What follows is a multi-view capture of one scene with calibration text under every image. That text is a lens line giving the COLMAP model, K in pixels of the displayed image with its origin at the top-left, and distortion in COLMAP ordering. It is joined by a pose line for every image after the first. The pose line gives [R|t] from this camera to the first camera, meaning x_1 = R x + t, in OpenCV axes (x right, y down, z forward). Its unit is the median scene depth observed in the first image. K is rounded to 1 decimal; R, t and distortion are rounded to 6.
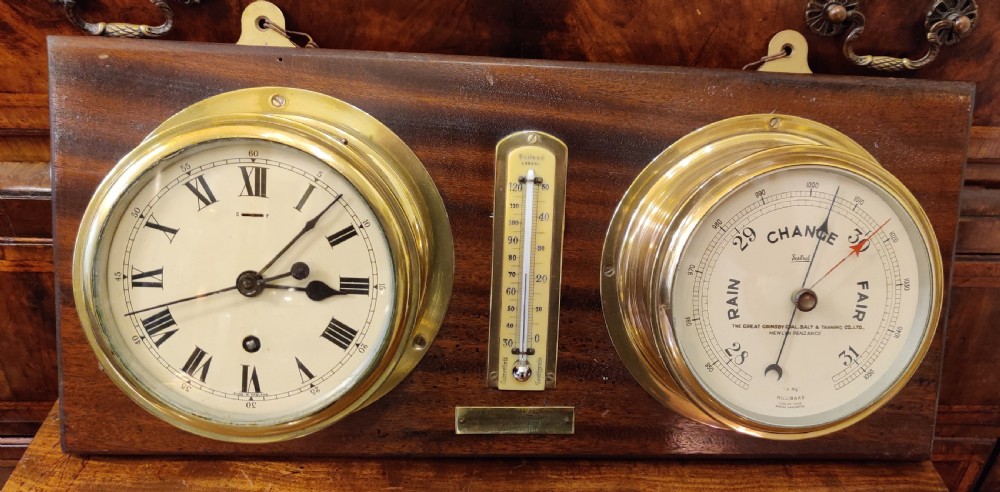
lens RADIAL K [[809.3, 0, 541.1], [0, 809.3, 243.7], [0, 0, 1]] dist [0.003968, 0.013881]
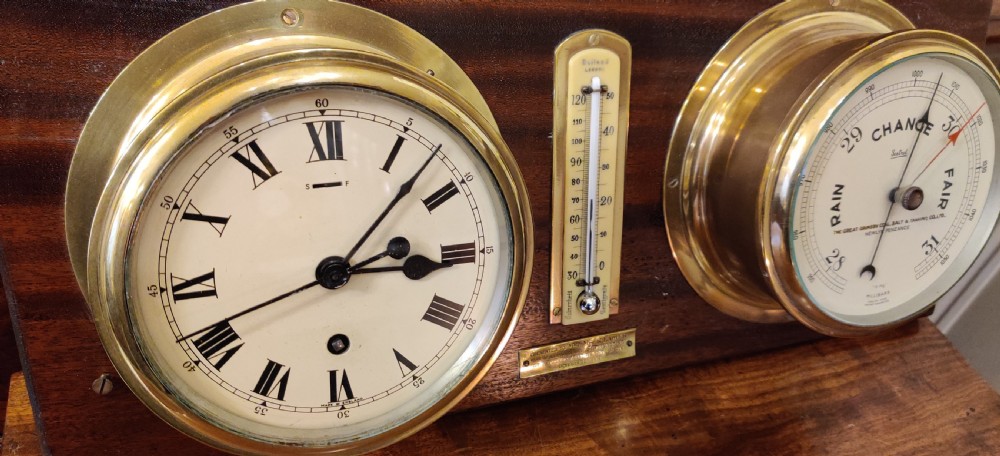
lens RADIAL K [[757.2, 0, 493.6], [0, 757.2, 228.7], [0, 0, 1]] dist [-0.006827, 0.042105]
pose [[0.963562, -0.134188, 0.231391, -0.344710], [0.088216, 0.976082, 0.198699, -0.111735], [-0.252520, -0.171046, 0.952353, 0.261305]]
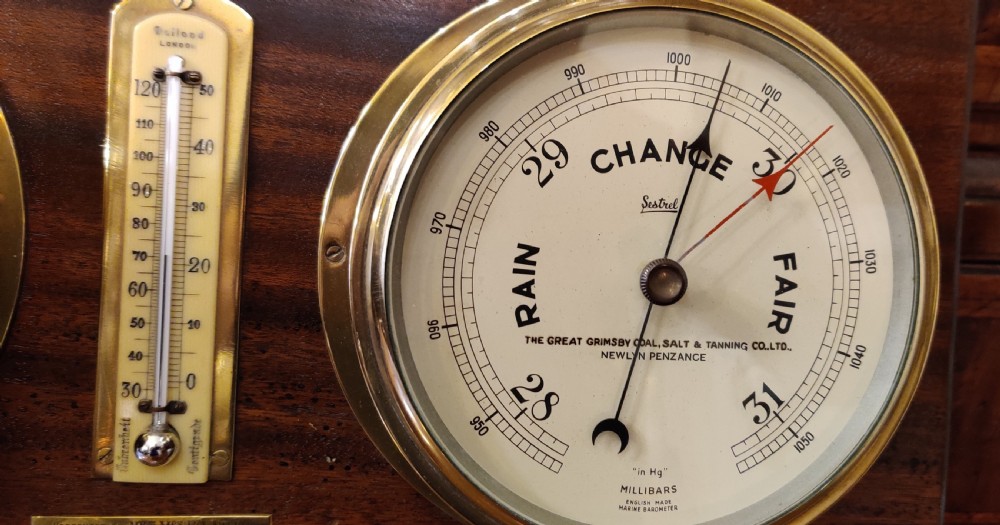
lens RADIAL K [[871.5, 0, 573.2], [0, 871.5, 246.6], [0, 0, 1]] dist [0.054411, -0.077631]
pose [[0.998789, 0.009351, 0.048306, 0.237399], [-0.003860, 0.993639, -0.112546, 0.104016], [-0.049051, 0.112223, 0.992472, 0.459879]]
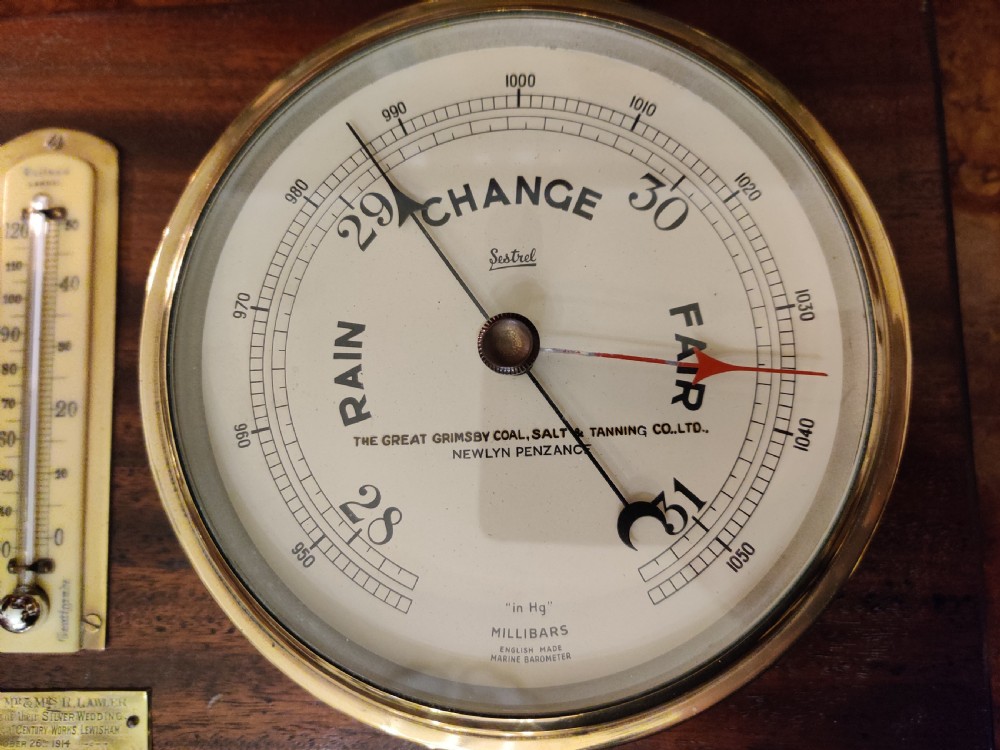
lens RADIAL K [[782.8, 0, 506.6], [0, 782.8, 361.9], [0, 0, 1]] dist [-0.007654, -0.014060]
pose [[0.989180, -0.083041, -0.120944, 0.355066], [0.051193, 0.967944, -0.245893, 0.159758], [0.137486, 0.237041, 0.961722, 0.633458]]
